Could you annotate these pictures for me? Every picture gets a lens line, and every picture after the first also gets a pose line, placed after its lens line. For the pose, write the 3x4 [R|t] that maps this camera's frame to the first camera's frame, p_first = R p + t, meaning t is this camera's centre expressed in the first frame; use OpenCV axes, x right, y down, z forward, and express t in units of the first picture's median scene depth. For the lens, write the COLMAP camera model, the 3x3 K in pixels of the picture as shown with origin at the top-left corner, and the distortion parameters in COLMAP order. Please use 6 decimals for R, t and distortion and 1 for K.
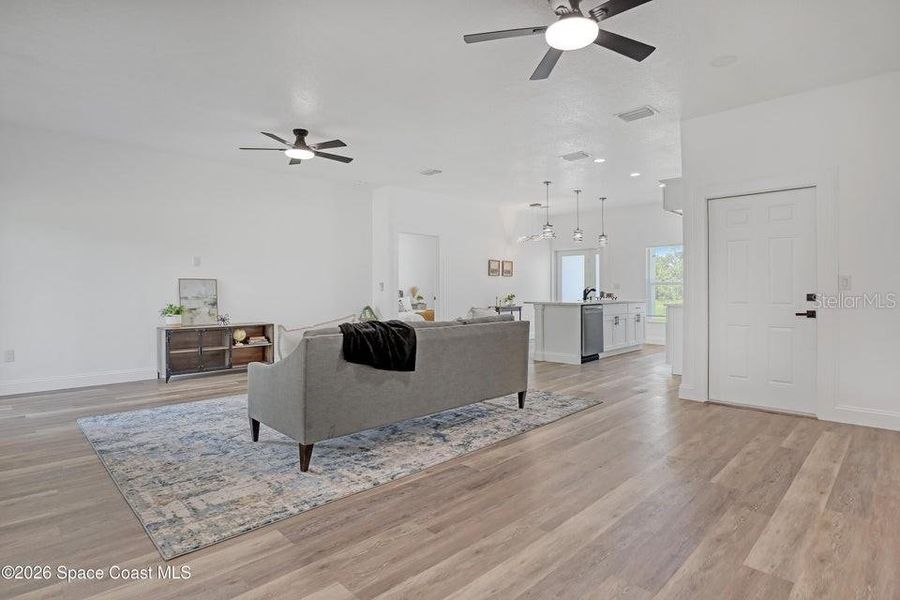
lens RADIAL K [[466.1, 0, 453.2], [0, 466.1, 282.4], [0, 0, 1]] dist [-0.044499, 0.012606]
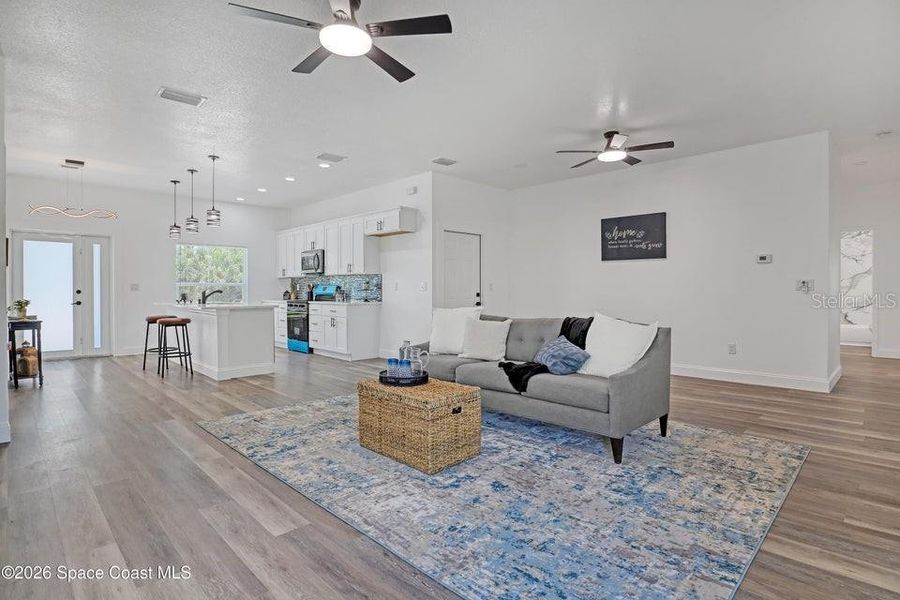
lens RADIAL K [[458.1, 0, 454.4], [0, 458.1, 295.0], [0, 0, 1]] dist [-0.040731, 0.009738]
pose [[-0.002848, -0.010585, 0.999940, -1.232211], [-0.013178, 0.999858, 0.010546, 0.017761], [-0.999909, -0.013147, -0.002987, 1.257127]]
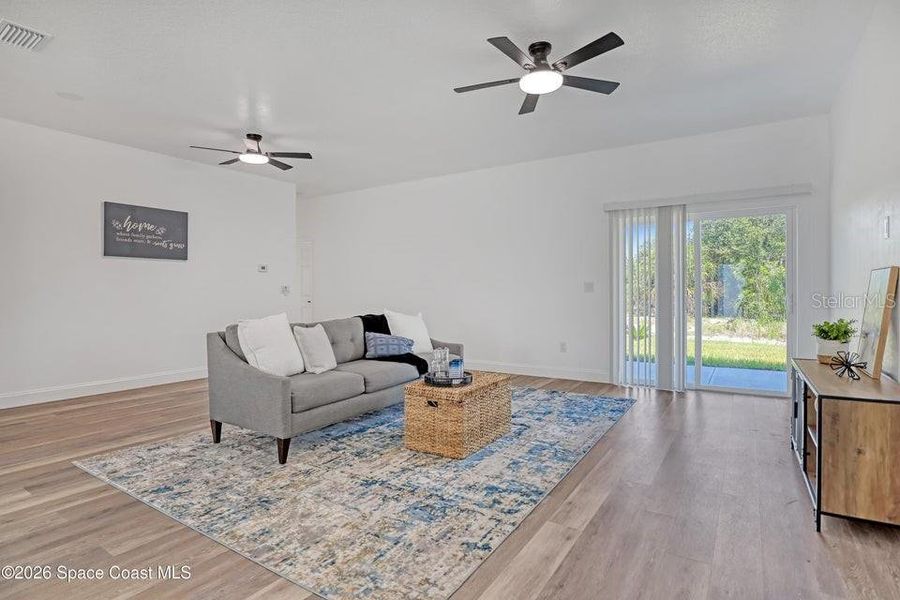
lens RADIAL K [[458.1, 0, 454.4], [0, 458.1, 295.0], [0, 0, 1]] dist [-0.040731, 0.009738]
pose [[-0.976272, 0.005091, -0.216486, -0.103131], [0.006630, 0.999958, -0.006386, 0.029938], [0.216445, -0.007670, -0.976265, 2.287135]]
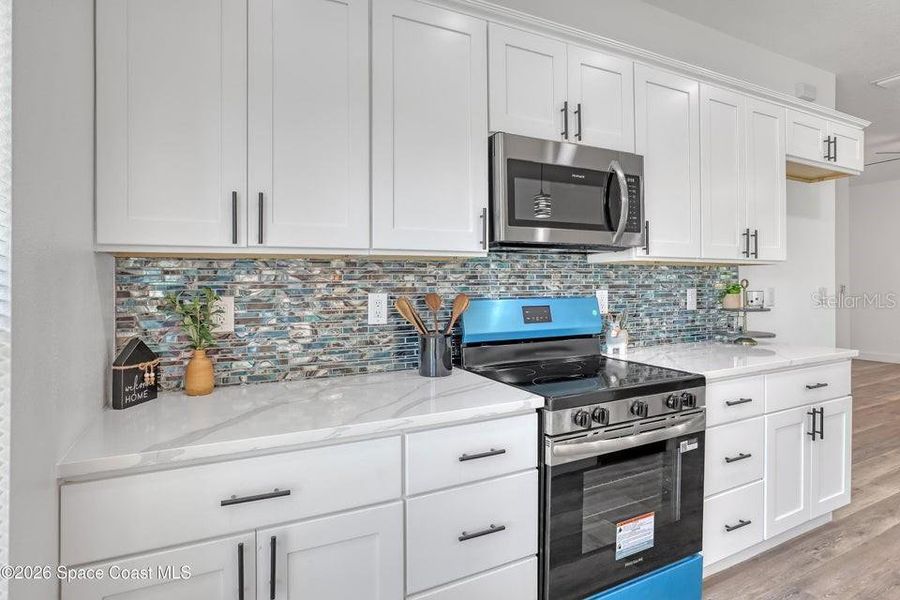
lens RADIAL K [[481.8, 0, 456.0], [0, 481.8, 279.4], [0, 0, 1]] dist [-0.036833, 0.002100]
pose [[-0.949419, 0.008283, 0.313902, 1.140642], [0.002434, 0.999816, -0.019023, -0.013064], [-0.314002, -0.017297, -0.949265, 2.576771]]
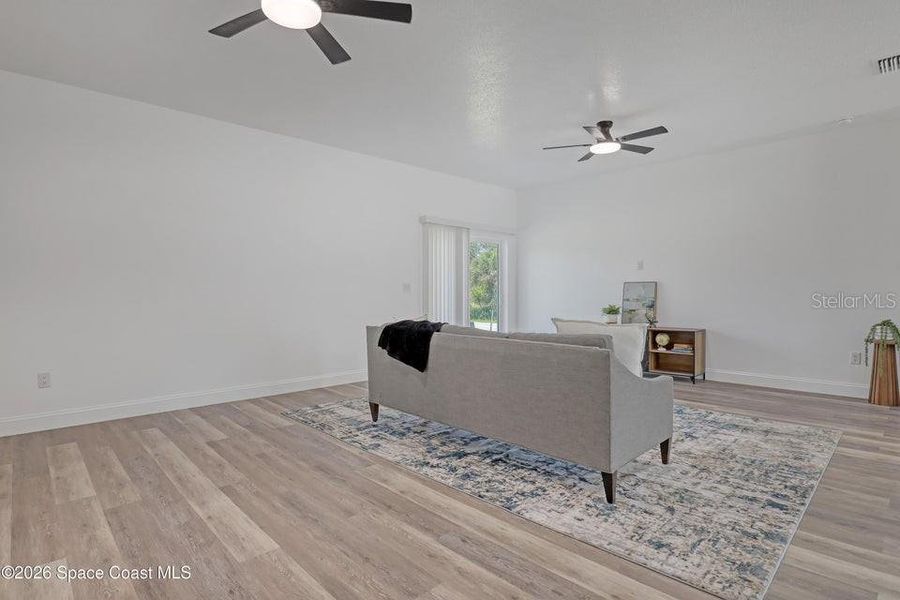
lens RADIAL K [[466.1, 0, 453.2], [0, 466.1, 282.4], [0, 0, 1]] dist [-0.044499, 0.012606]
pose [[-0.016438, -0.018815, -0.999688, 0.887670], [0.015190, 0.999703, -0.019065, 0.012411], [0.999750, -0.015499, -0.016147, 1.019995]]
